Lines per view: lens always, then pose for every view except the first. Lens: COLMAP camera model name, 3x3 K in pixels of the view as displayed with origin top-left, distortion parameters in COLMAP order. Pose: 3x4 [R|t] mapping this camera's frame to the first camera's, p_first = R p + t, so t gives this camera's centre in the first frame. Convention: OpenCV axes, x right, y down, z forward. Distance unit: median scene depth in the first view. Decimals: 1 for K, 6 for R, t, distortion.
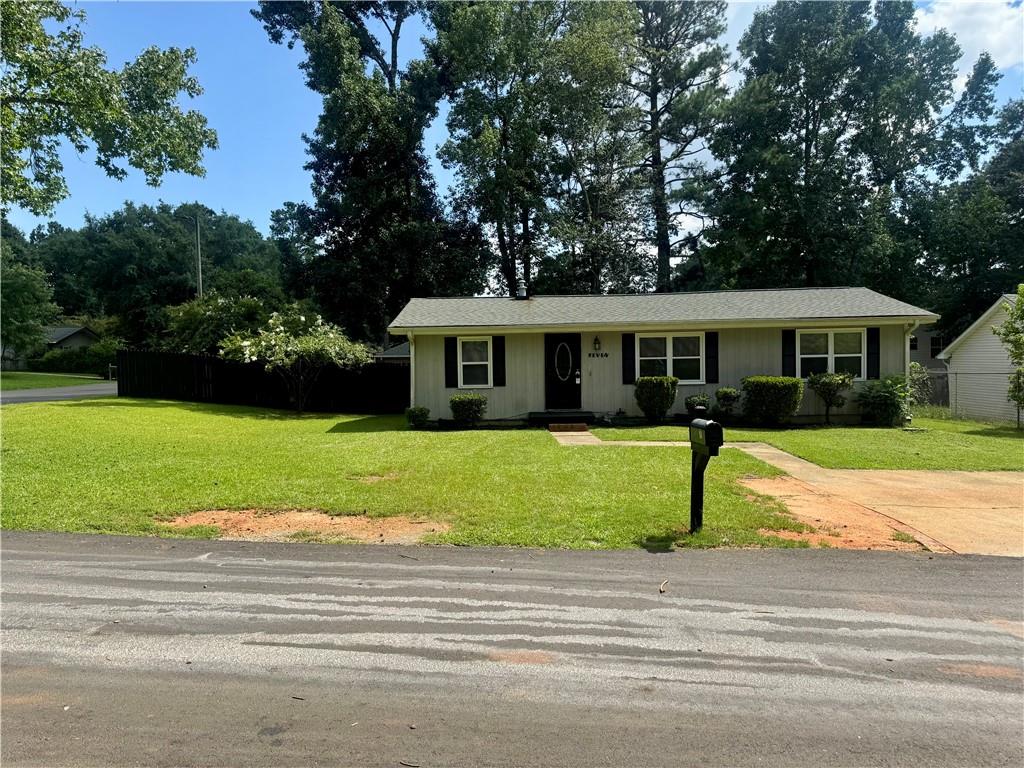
lens RADIAL K [[723.8, 0, 512.0], [0, 723.8, 384.0], [0, 0, 1]] dist [0.090640, -0.100569]
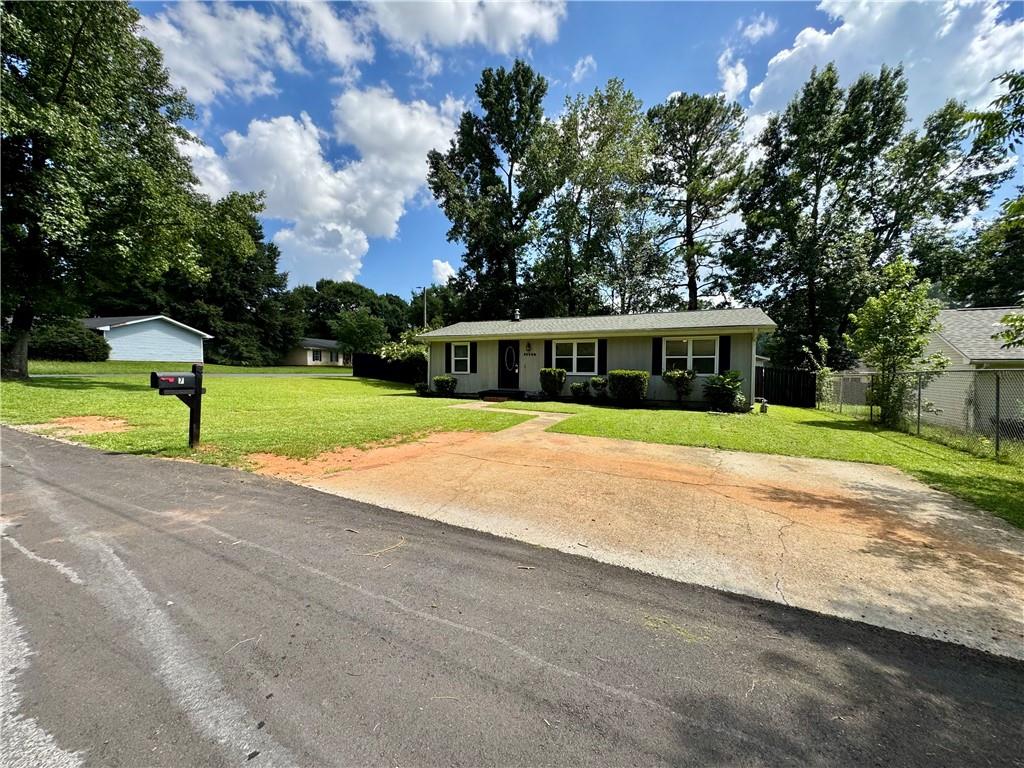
lens RADIAL K [[416.7, 0, 508.0], [0, 416.7, 381.7], [0, 0, 1]] dist [-0.001071, -0.000146]
pose [[0.914588, 0.036902, -0.402700, 0.293764], [-0.038023, 0.999263, 0.005214, 0.010054], [0.402596, 0.010543, 0.915317, 0.116749]]
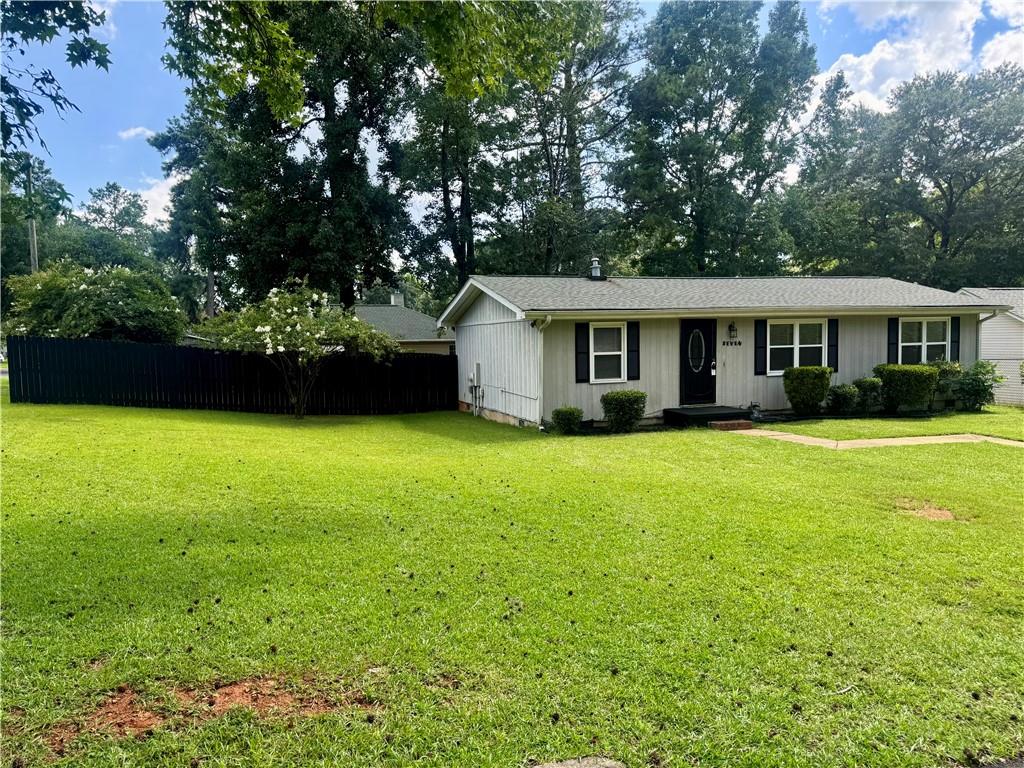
lens RADIAL K [[723.8, 0, 512.0], [0, 723.8, 384.0], [0, 0, 1]] dist [0.090640, -0.100569]
pose [[0.936309, -0.020743, 0.350564, -0.307859], [0.014368, 0.999681, 0.020776, -0.008190], [-0.350883, -0.014416, 0.936308, 0.166308]]
